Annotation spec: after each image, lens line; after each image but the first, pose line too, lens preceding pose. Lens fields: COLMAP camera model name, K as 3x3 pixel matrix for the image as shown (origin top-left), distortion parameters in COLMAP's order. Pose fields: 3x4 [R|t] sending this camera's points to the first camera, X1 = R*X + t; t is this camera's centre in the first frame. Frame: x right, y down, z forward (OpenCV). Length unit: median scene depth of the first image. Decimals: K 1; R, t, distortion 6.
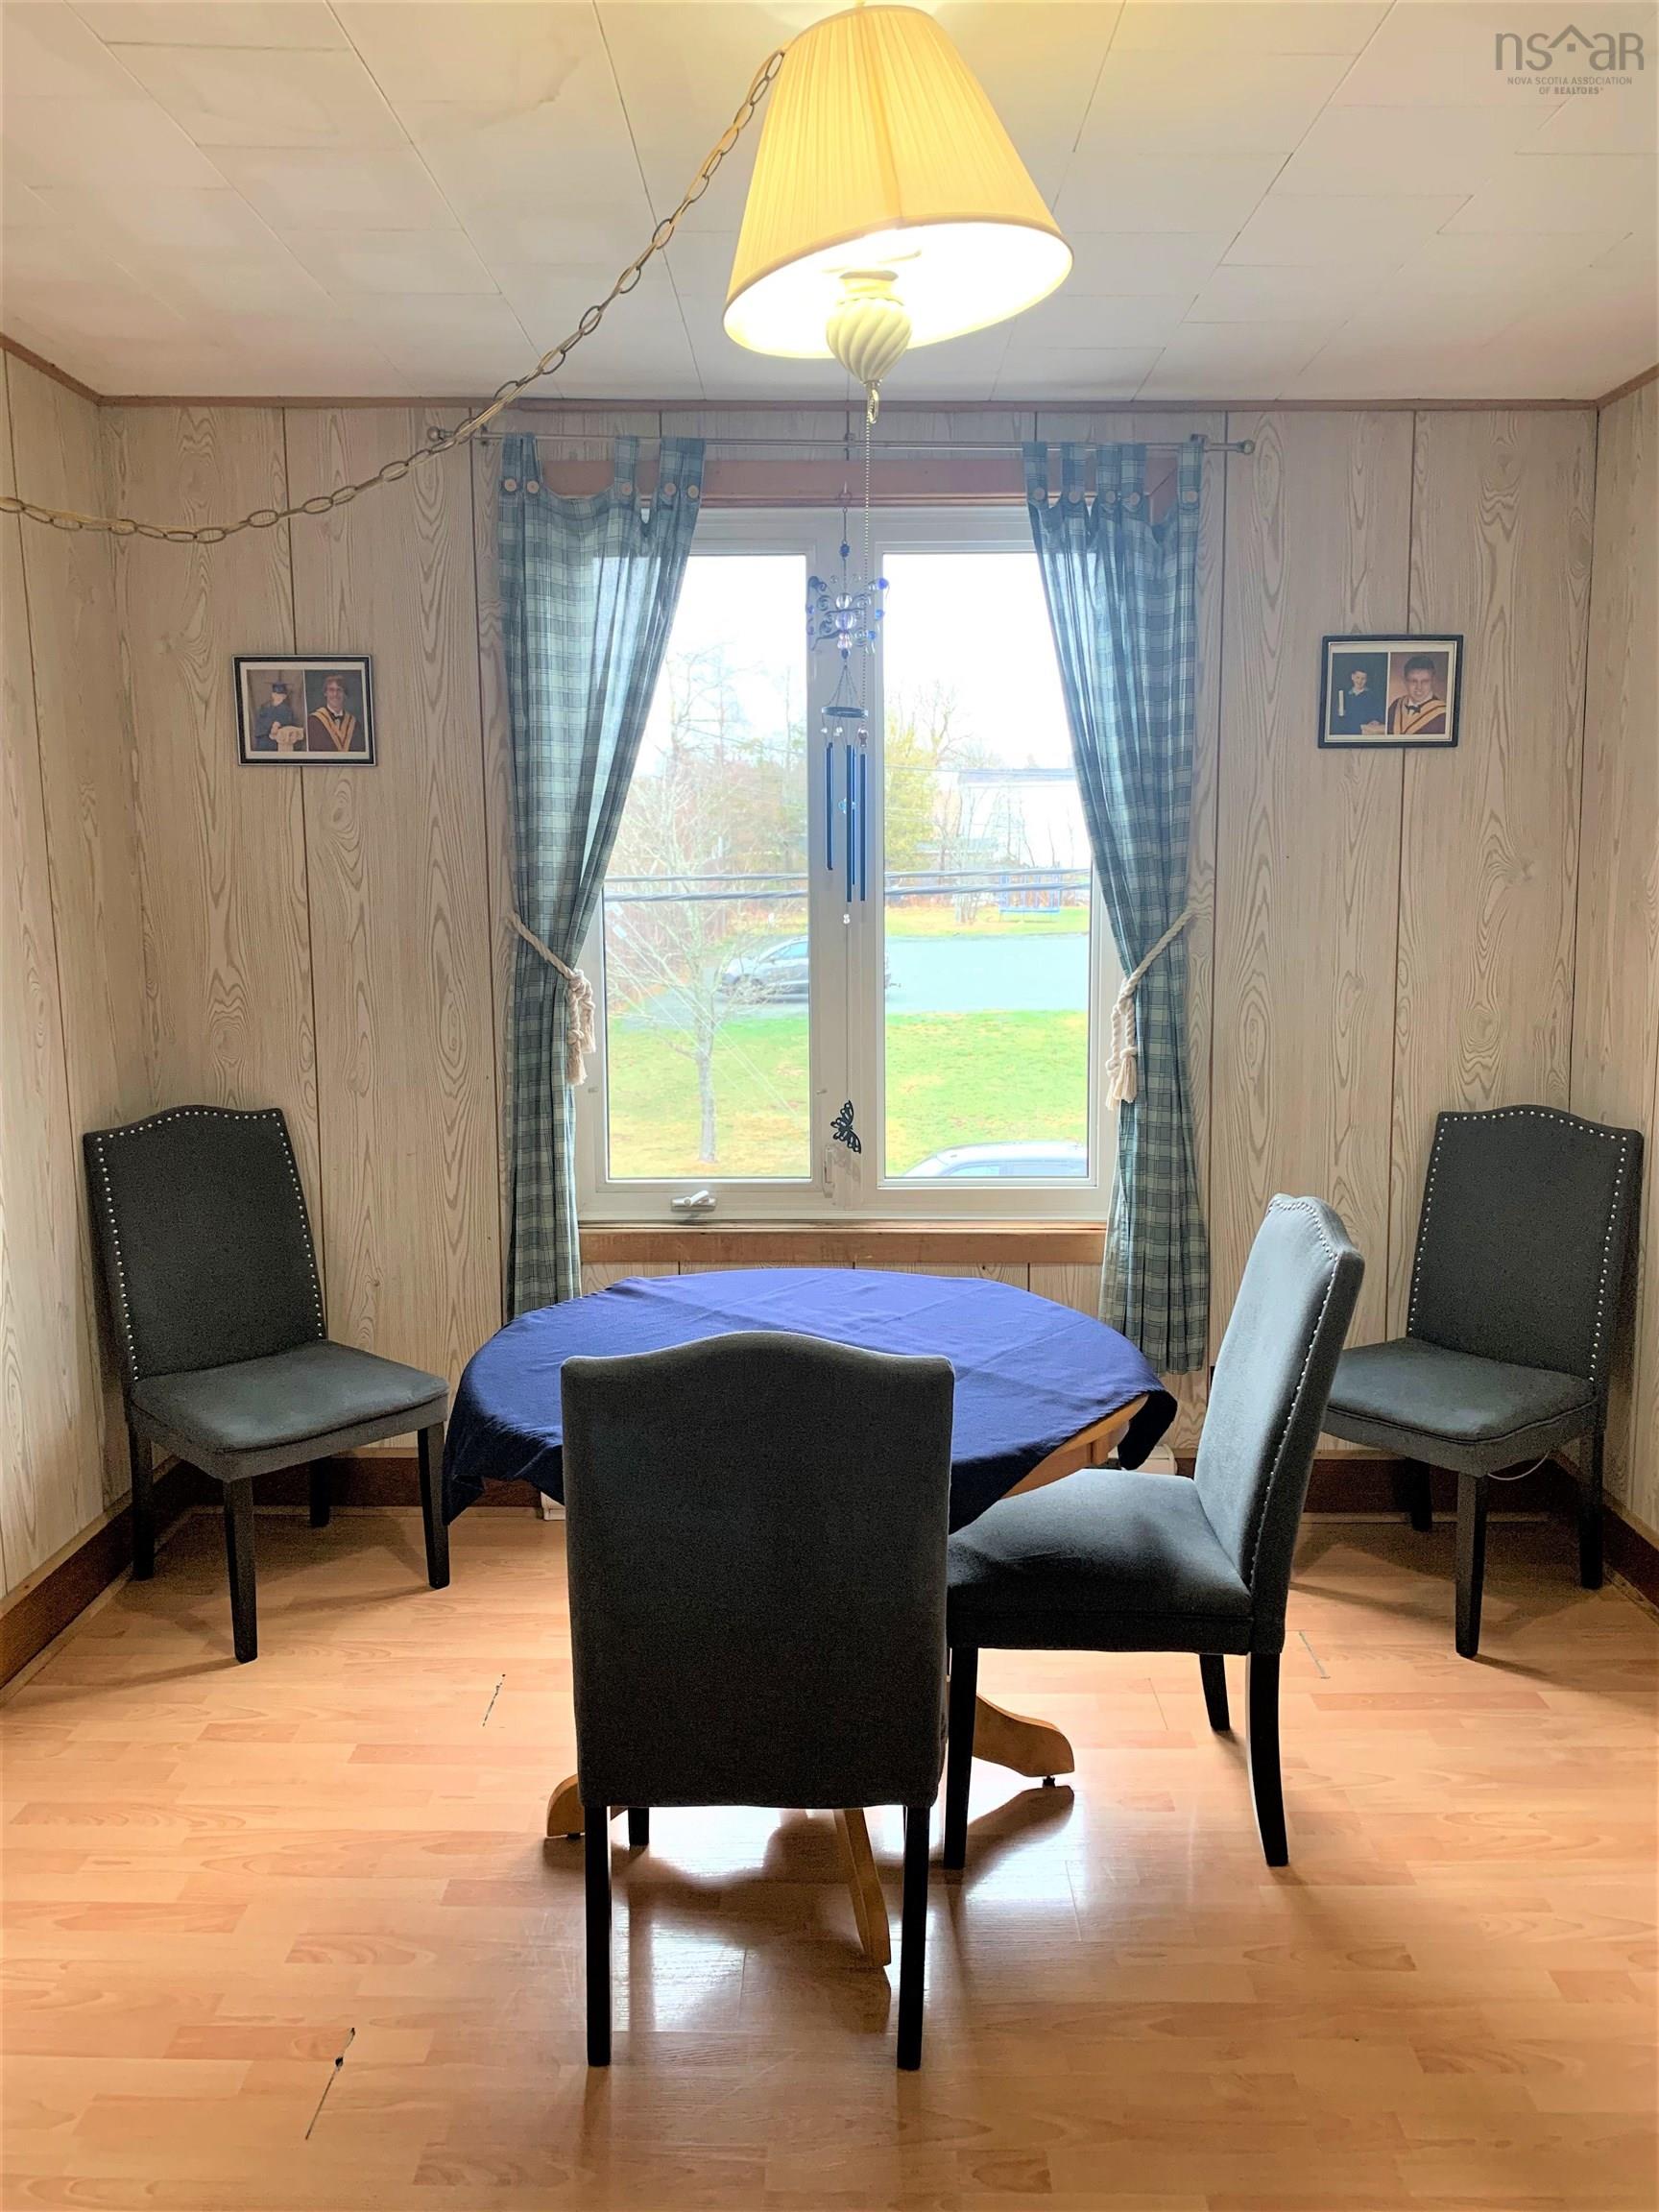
lens RADIAL K [[1700.4, 0, 829.5], [0, 1700.4, 1106.0], [0, 0, 1]] dist [0.033363, -0.007240]
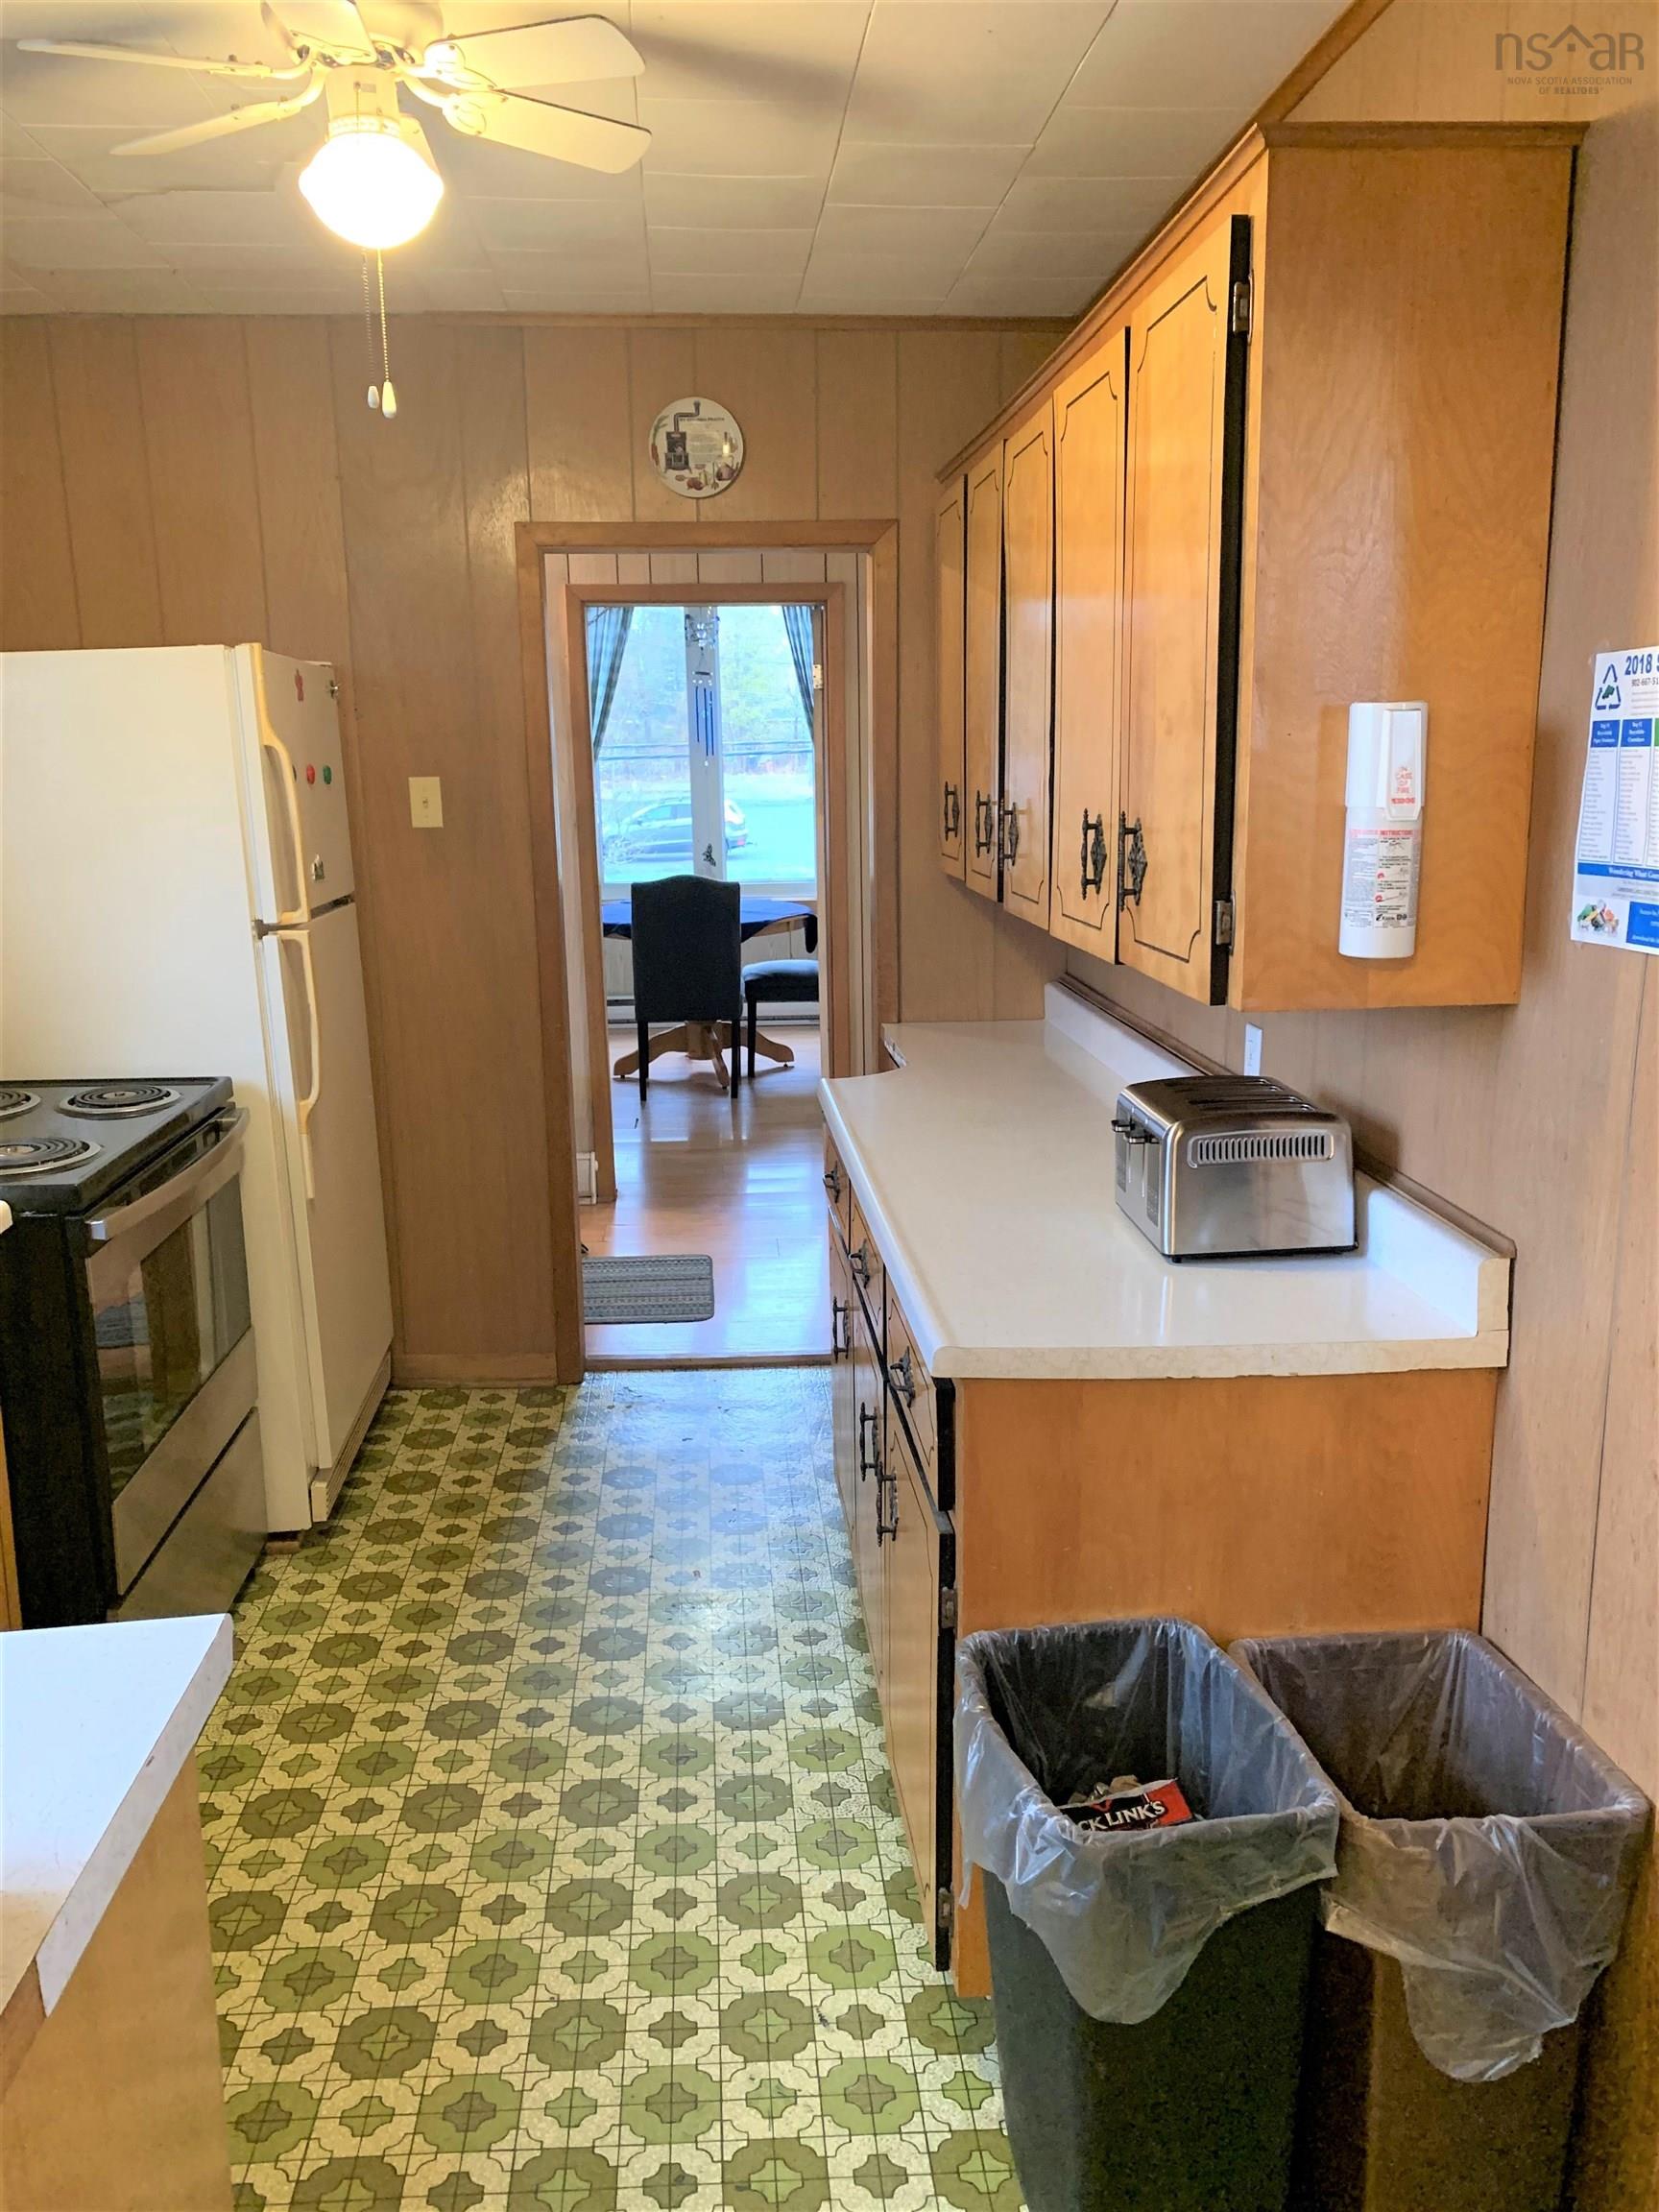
lens RADIAL K [[1700.4, 0, 829.5], [0, 1700.4, 1106.0], [0, 0, 1]] dist [0.033363, -0.007240]
pose [[0.996481, -0.030238, 0.078180, -0.018788], [0.024209, 0.996741, 0.076950, 0.184131], [-0.080252, -0.074786, 0.993965, -1.385632]]
